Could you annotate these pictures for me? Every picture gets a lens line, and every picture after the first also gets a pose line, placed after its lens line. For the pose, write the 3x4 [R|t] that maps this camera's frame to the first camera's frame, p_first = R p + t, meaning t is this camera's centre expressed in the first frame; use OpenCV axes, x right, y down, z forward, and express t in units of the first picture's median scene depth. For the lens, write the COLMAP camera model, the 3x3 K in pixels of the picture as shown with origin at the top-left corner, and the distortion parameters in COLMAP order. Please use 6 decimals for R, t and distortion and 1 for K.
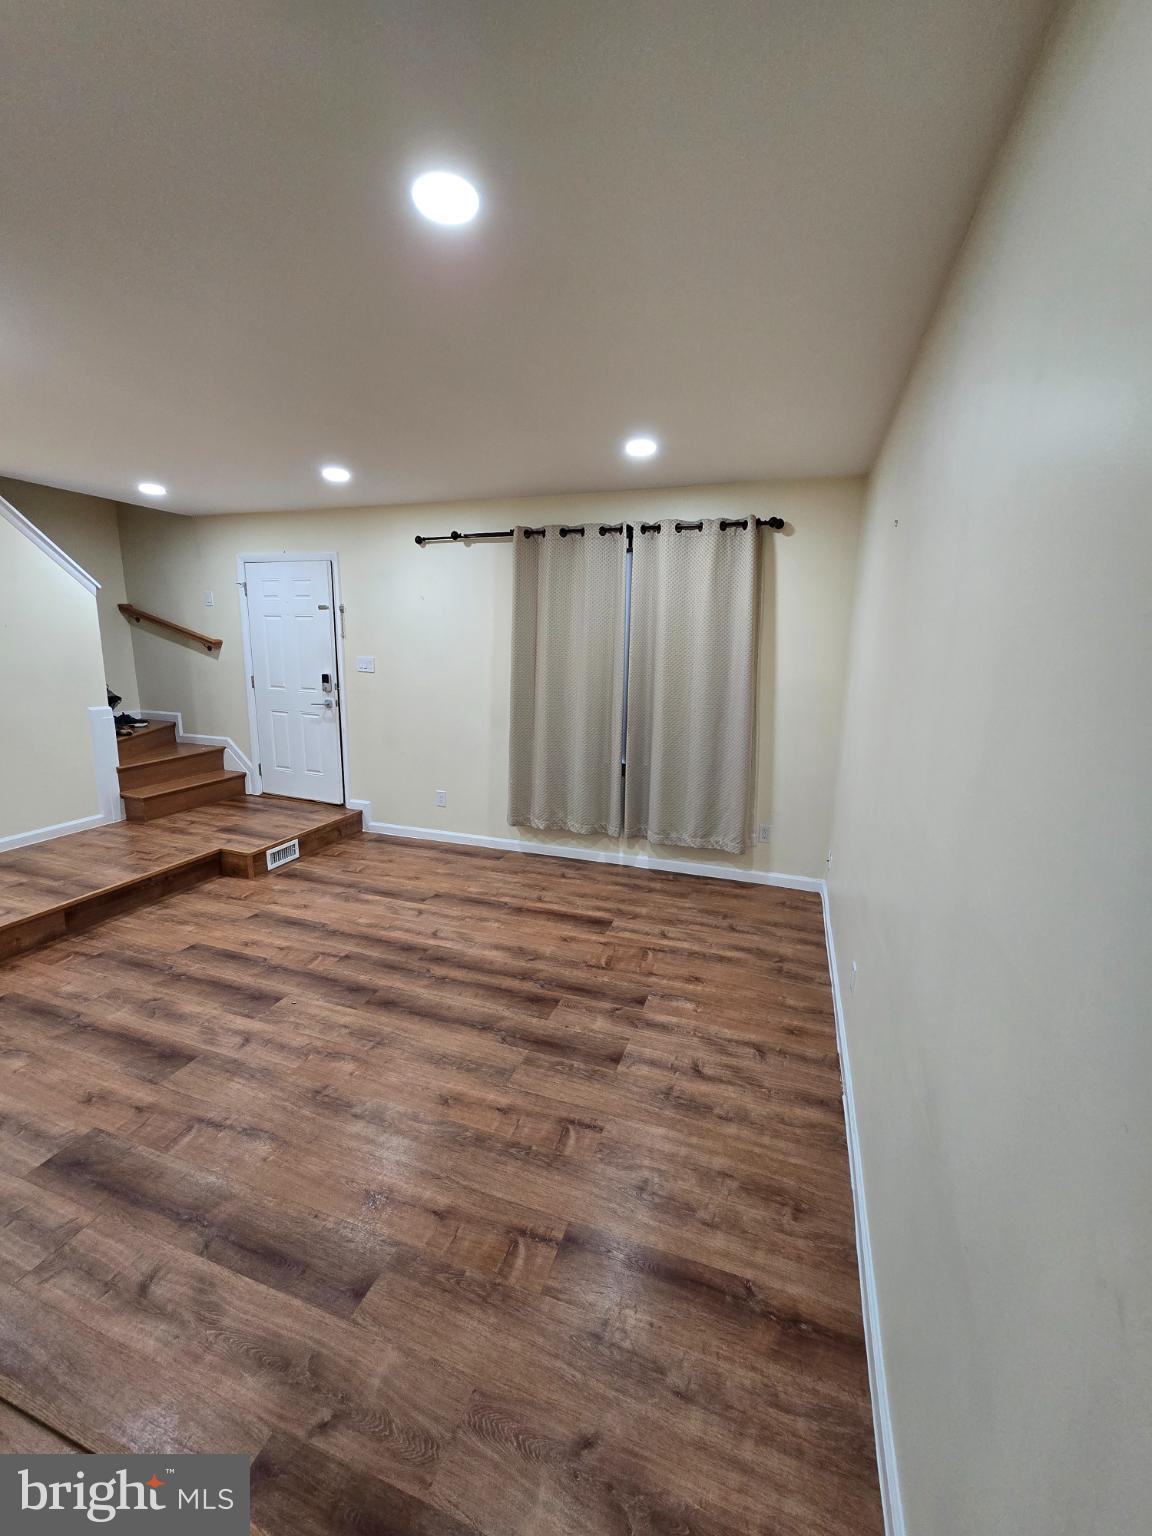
lens RADIAL K [[627.2, 0, 559.1], [0, 627.2, 754.5], [0, 0, 1]] dist [-0.004405, 0.001927]
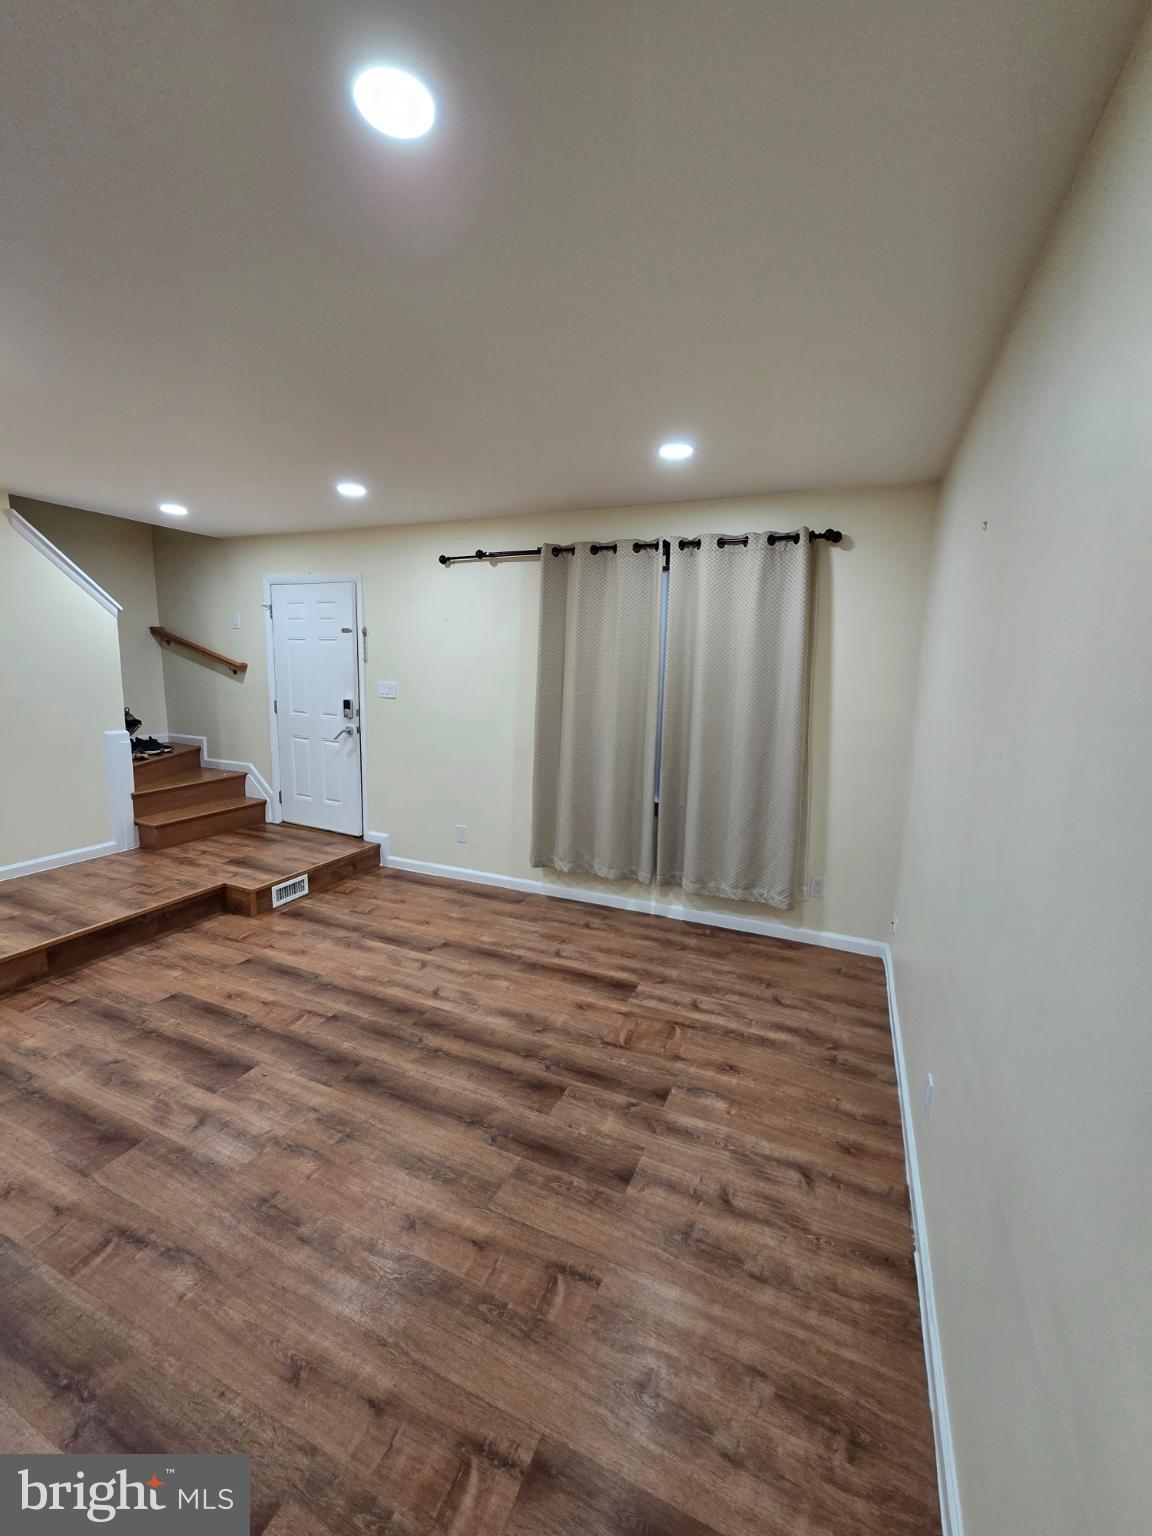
lens RADIAL K [[627.2, 0, 561.0], [0, 627.2, 758.2], [0, 0, 1]] dist [-0.004405, 0.001927]
pose [[0.996981, 0.017464, -0.075654, 0.041499], [-0.019946, 0.999283, -0.032169, -0.022317], [0.075038, 0.033581, 0.996615, 0.113541]]
